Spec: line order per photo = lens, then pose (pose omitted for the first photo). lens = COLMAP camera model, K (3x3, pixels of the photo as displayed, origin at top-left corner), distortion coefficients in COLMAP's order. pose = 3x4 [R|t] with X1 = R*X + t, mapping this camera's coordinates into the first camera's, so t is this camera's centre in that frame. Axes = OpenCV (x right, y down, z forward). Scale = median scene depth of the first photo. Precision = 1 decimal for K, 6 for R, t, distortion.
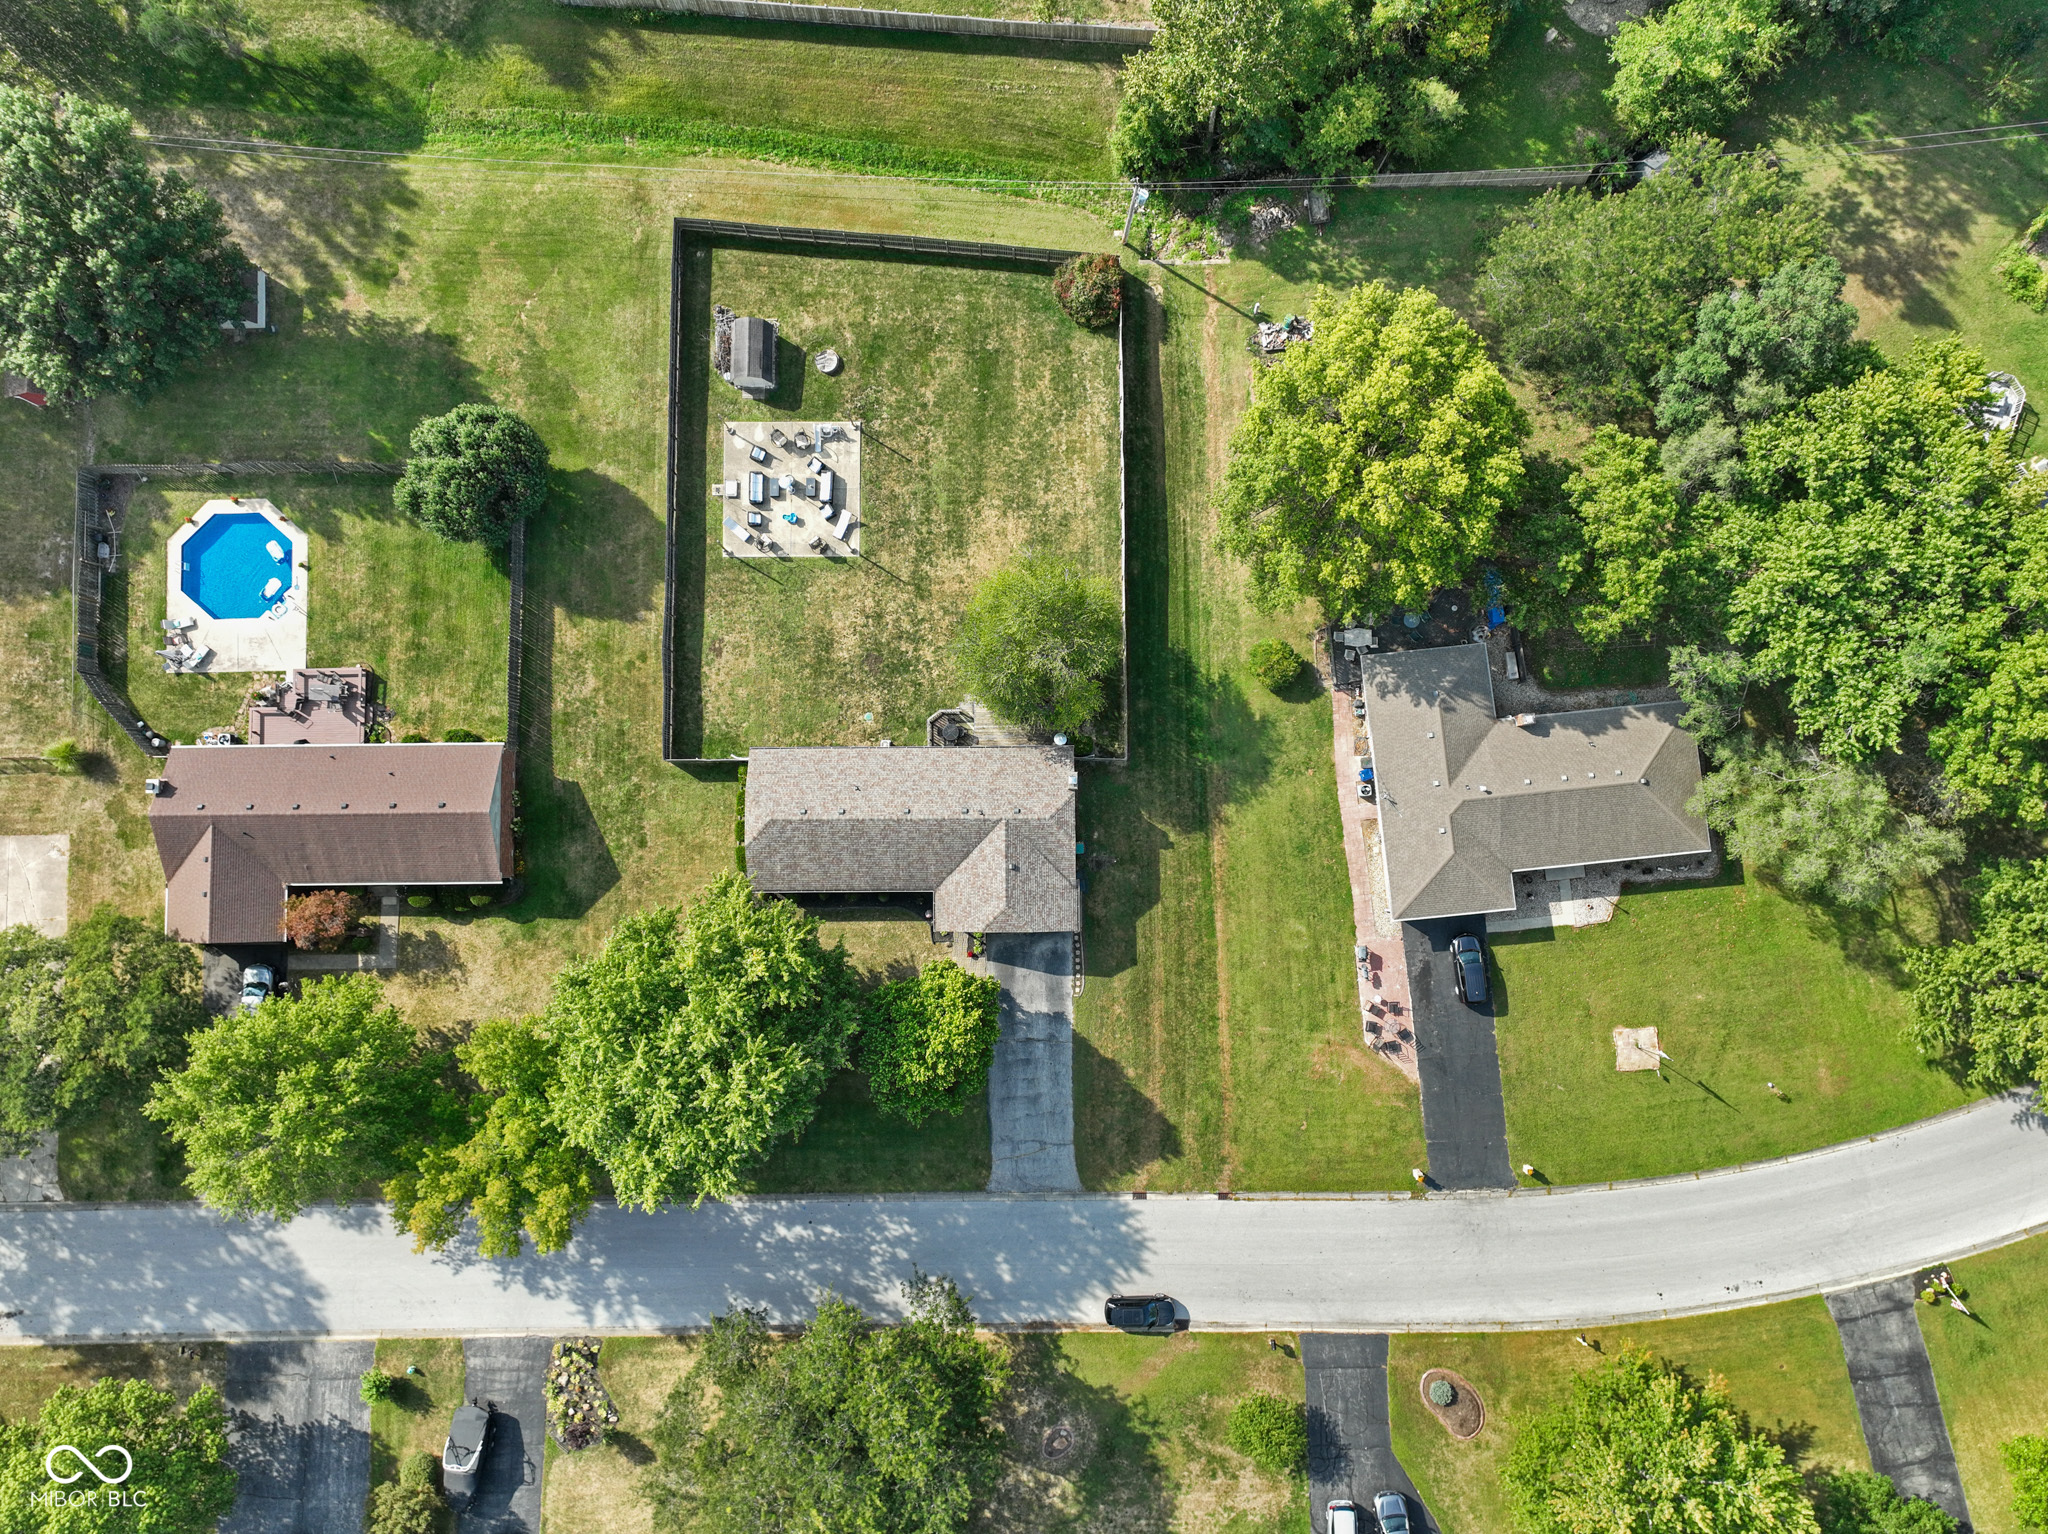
lens RADIAL K [[1454.1, 0, 1024.0], [0, 1454.1, 767.0], [0, 0, 1]] dist [-0.011316, 0.029298]
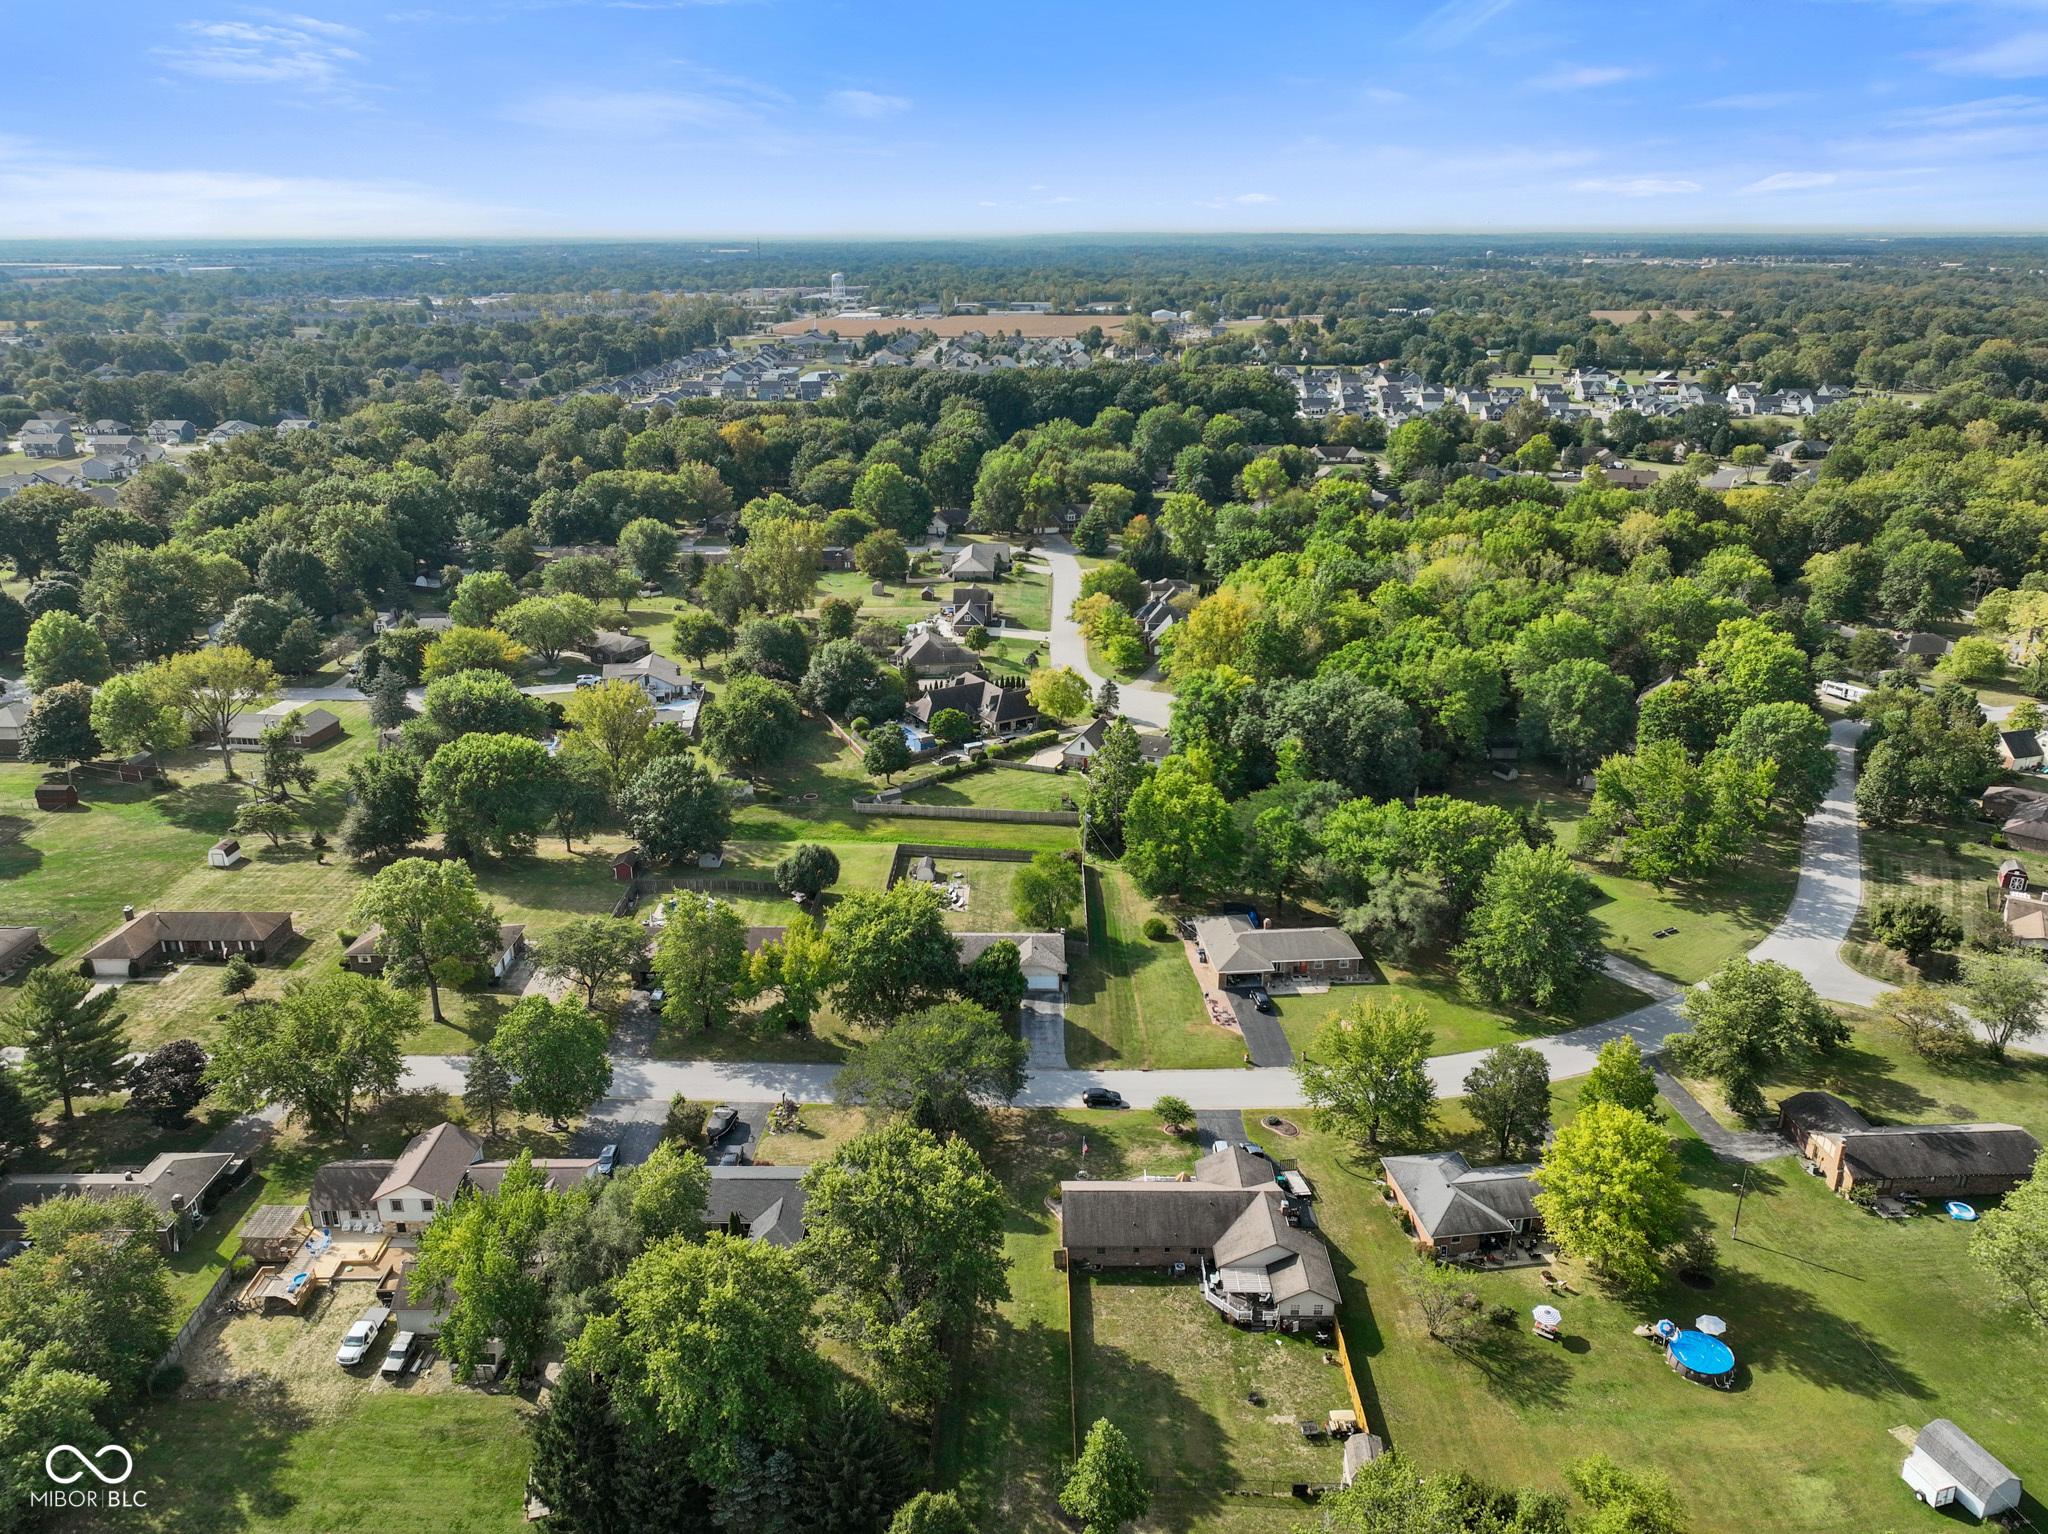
lens RADIAL K [[1454.1, 0, 1024.0], [0, 1454.1, 767.0], [0, 0, 1]] dist [-0.011316, 0.029298]
pose [[0.999702, 0.021361, -0.011855, -0.004247], [-0.019509, 0.405951, -0.913686, 1.842698], [-0.014705, 0.913645, 0.406247, -0.110350]]
